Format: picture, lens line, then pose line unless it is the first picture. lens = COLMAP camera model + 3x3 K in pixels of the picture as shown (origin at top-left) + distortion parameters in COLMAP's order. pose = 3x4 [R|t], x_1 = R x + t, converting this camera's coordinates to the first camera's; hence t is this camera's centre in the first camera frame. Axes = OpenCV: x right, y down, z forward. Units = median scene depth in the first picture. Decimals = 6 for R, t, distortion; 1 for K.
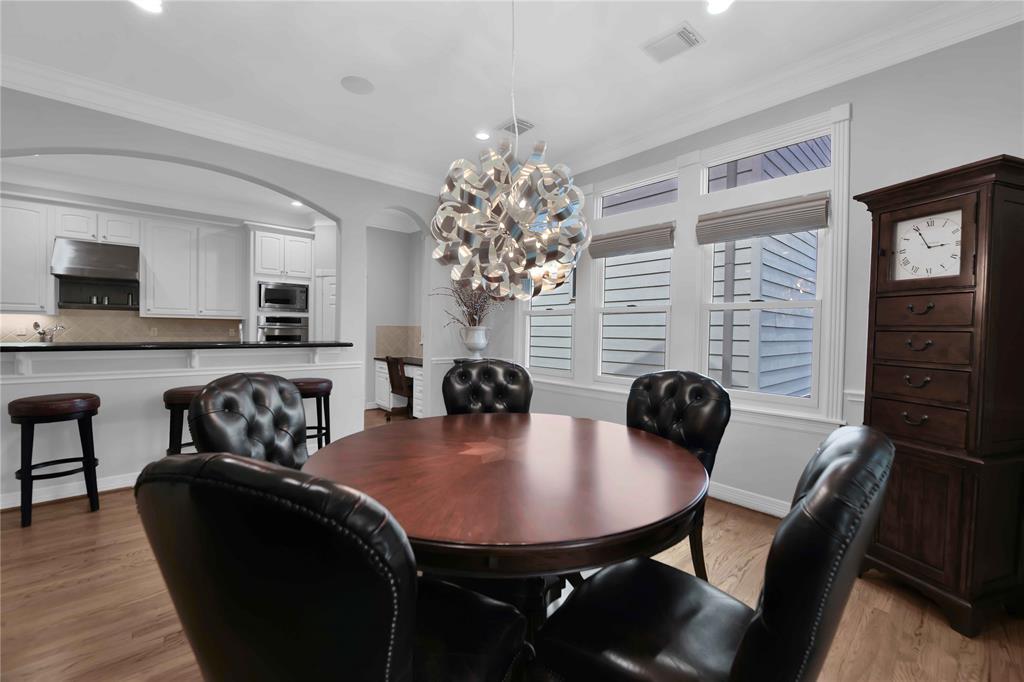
lens RADIAL K [[433.6, 0, 529.8], [0, 433.6, 340.1], [0, 0, 1]] dist [-0.000416, -0.000093]
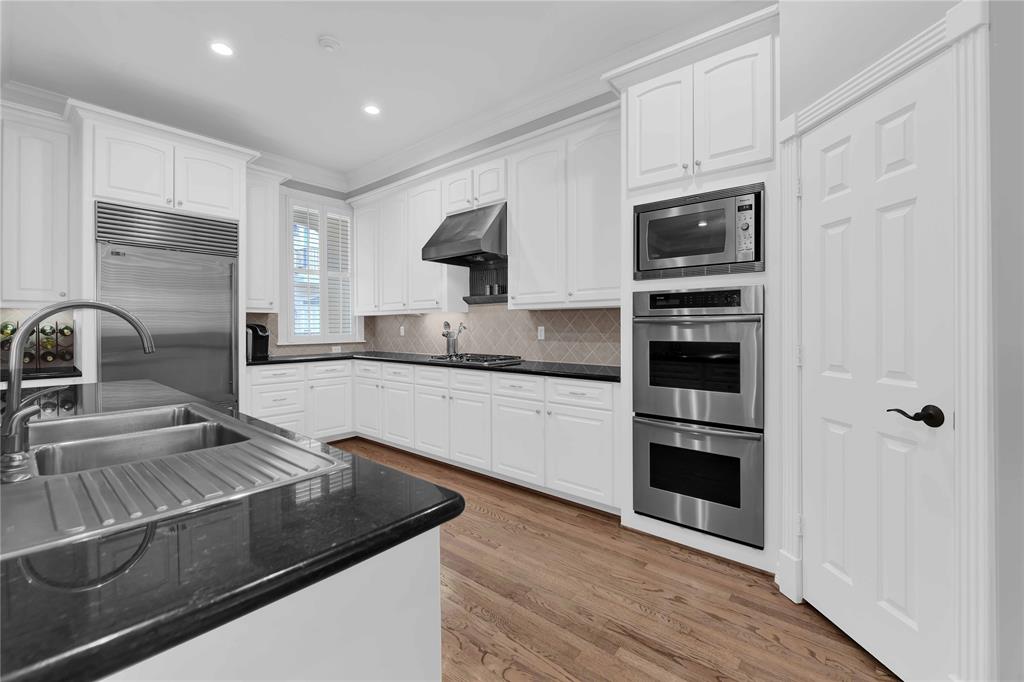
lens RADIAL K [[423.4, 0, 513.9], [0, 423.4, 324.9], [0, 0, 1]] dist [-0.000874, -0.005433]
pose [[0.155710, -0.022397, -0.987549, -0.266236], [-0.017718, 0.999519, -0.025462, -0.014482], [0.987644, 0.021462, 0.155239, 0.865149]]
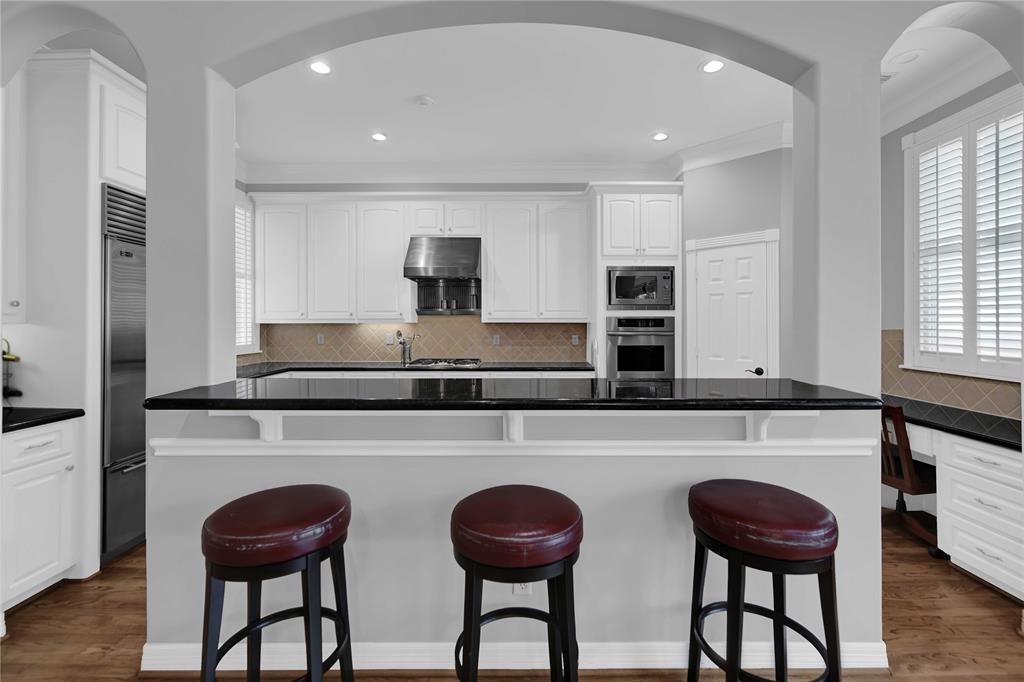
lens RADIAL K [[423.4, 0, 513.9], [0, 423.4, 324.9], [0, 0, 1]] dist [-0.000874, -0.005433]
pose [[0.744331, -0.013651, -0.667671, -0.302573], [-0.001699, 0.999749, -0.022334, -0.029777], [0.667808, 0.017758, 0.744122, 0.422544]]
